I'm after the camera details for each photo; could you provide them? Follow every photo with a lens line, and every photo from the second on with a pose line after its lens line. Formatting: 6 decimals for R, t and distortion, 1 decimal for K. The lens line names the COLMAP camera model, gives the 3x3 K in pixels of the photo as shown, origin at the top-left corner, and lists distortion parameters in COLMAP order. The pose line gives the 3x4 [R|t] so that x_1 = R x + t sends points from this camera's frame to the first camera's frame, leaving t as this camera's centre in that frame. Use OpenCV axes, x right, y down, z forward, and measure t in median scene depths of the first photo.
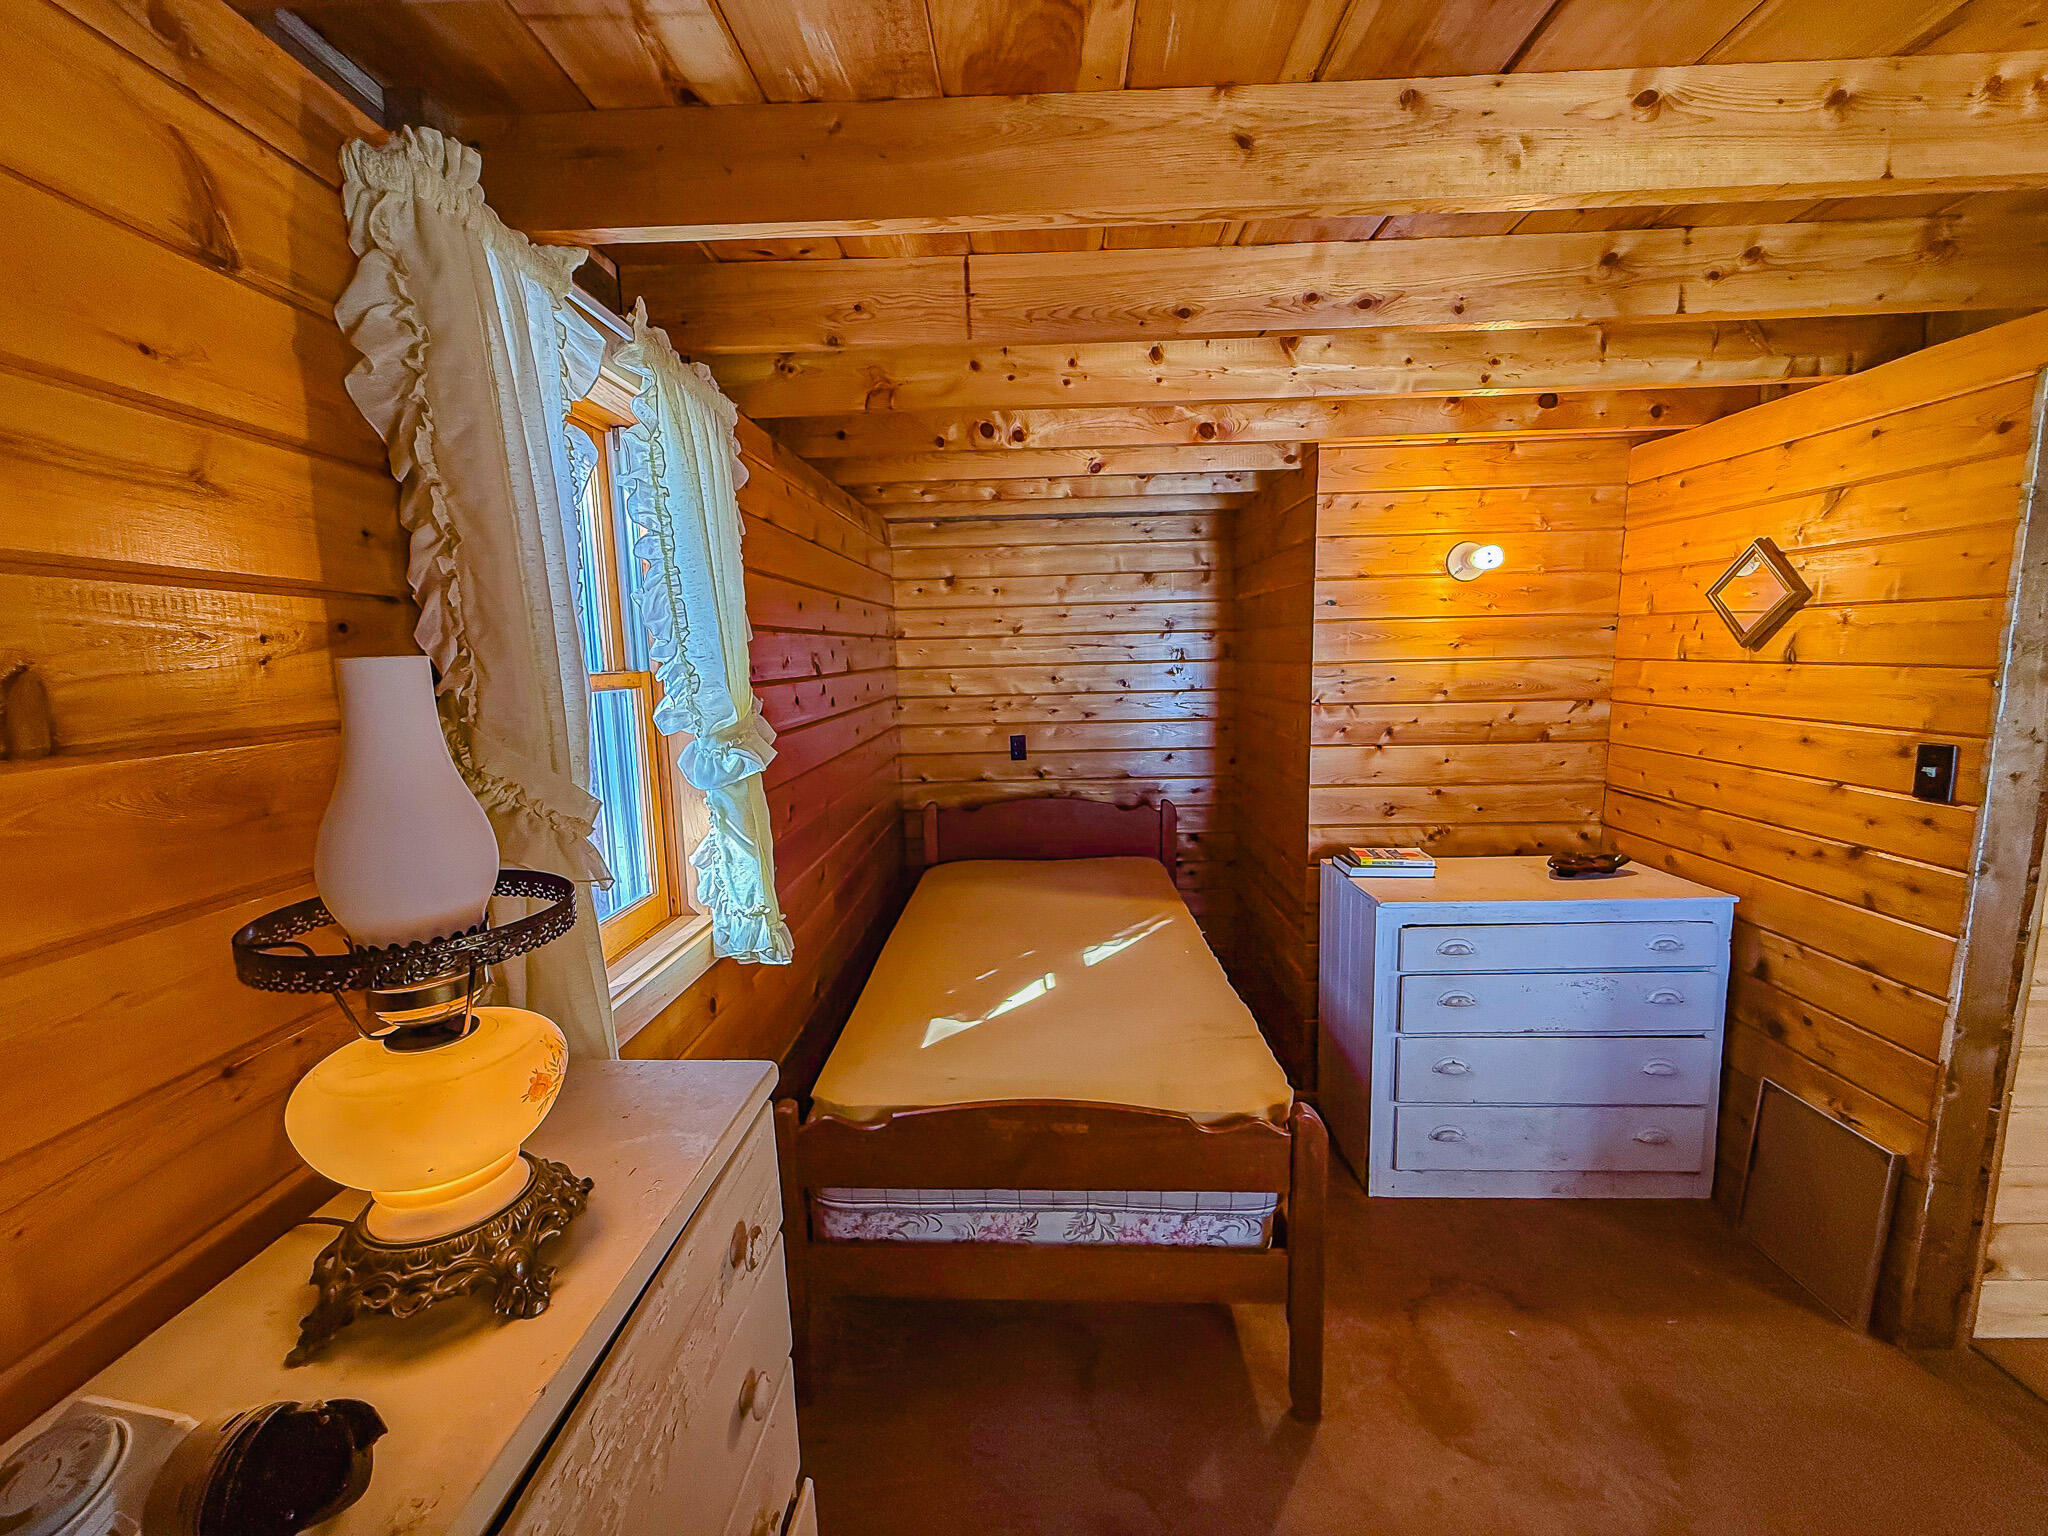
lens RADIAL K [[812.8, 0, 1015.5], [0, 812.8, 767.5], [0, 0, 1]] dist [-0.000057, -0.000084]
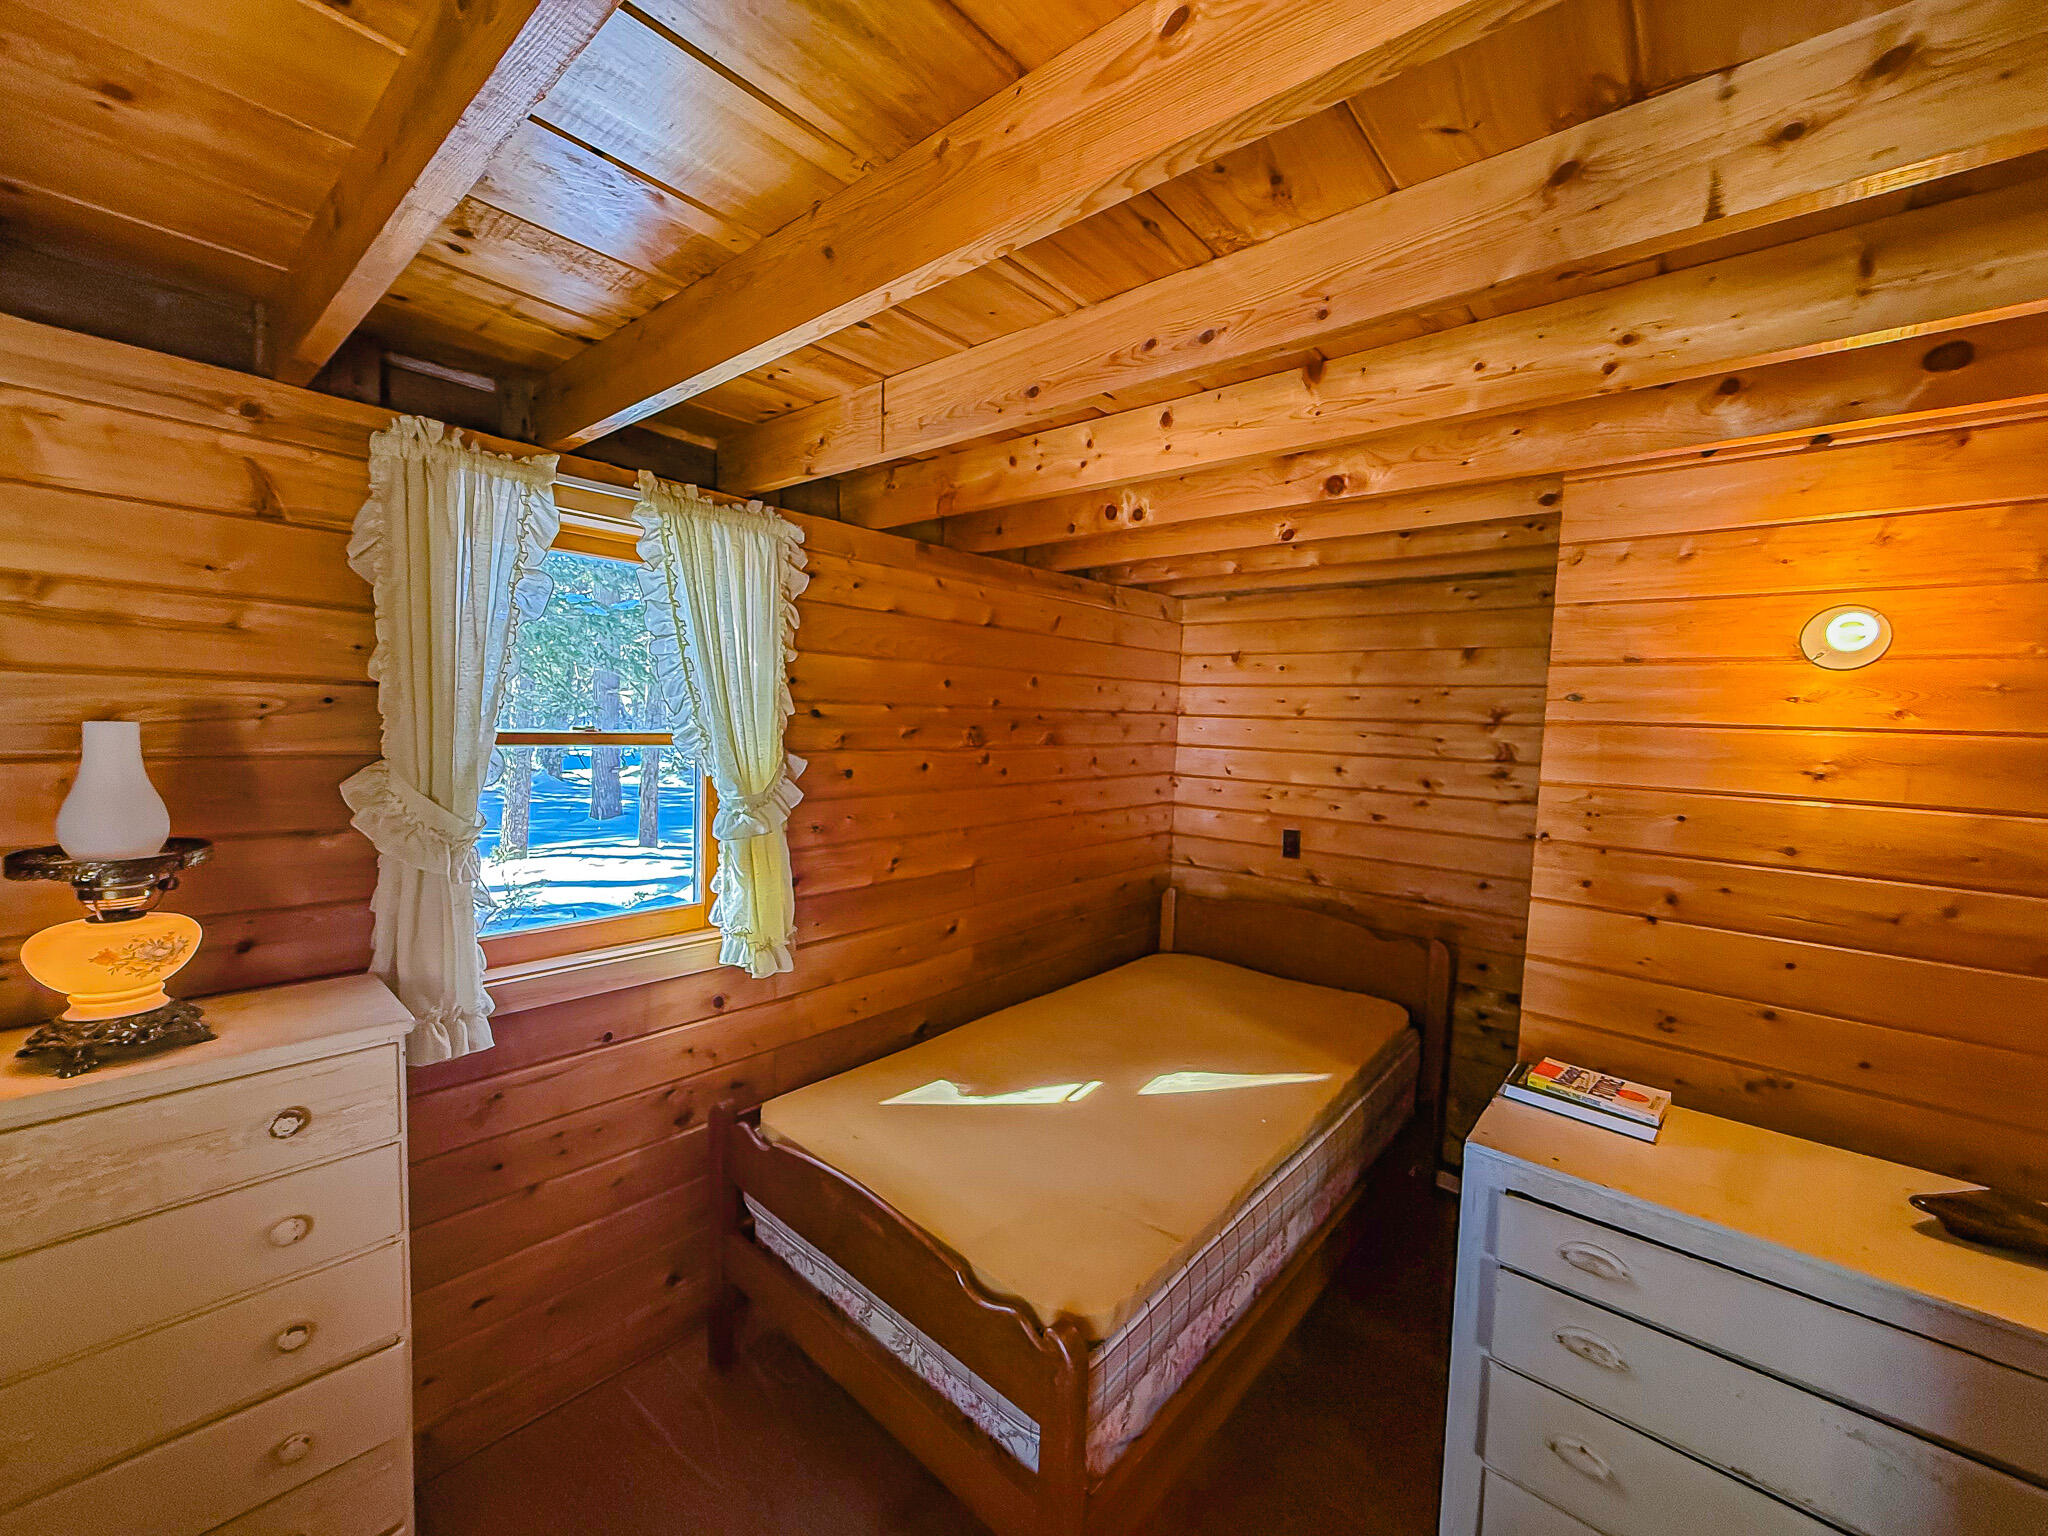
lens RADIAL K [[812.8, 0, 1015.5], [0, 812.8, 767.5], [0, 0, 1]] dist [-0.000057, -0.000084]
pose [[0.775404, 0.091434, -0.624811, 0.454045], [-0.139497, 0.989819, -0.028270, -0.057163], [0.615865, 0.109080, 0.780264, 0.170394]]
